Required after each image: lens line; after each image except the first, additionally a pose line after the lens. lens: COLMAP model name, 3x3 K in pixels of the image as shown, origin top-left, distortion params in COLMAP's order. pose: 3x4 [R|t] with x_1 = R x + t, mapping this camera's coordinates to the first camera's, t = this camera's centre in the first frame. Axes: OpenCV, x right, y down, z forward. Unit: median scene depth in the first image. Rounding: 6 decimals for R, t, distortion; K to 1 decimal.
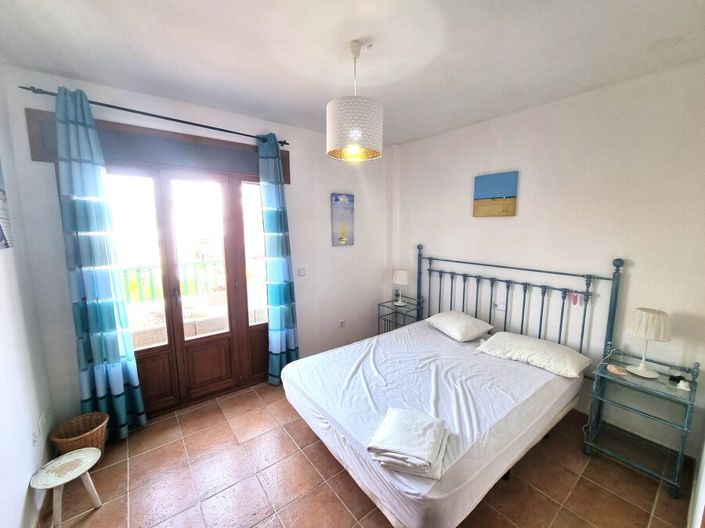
lens RADIAL K [[290.6, 0, 353.0], [0, 290.6, 262.2], [0, 0, 1]] dist [-0.001813, -0.000868]
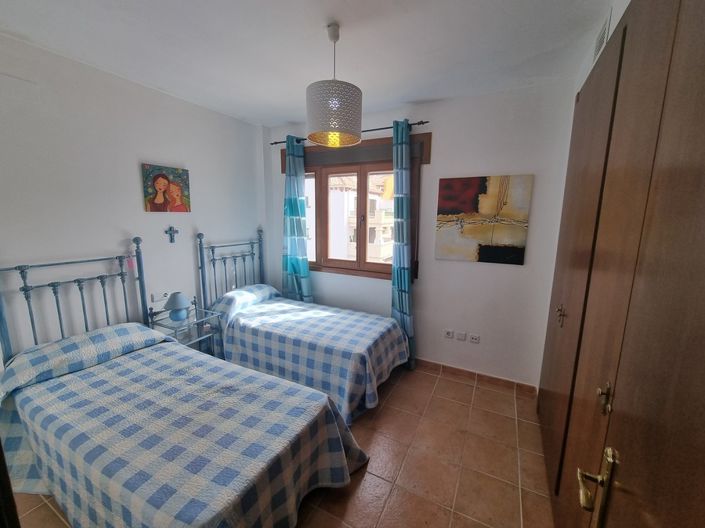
lens RADIAL K [[290.6, 0, 351.7], [0, 290.6, 260.7], [0, 0, 1]] dist [-0.001813, -0.000868]
pose [[-0.417709, -0.157710, 0.894789, -1.131333], [0.104815, 0.969881, 0.219876, -0.195664], [-0.902515, 0.185632, -0.388598, 1.568912]]
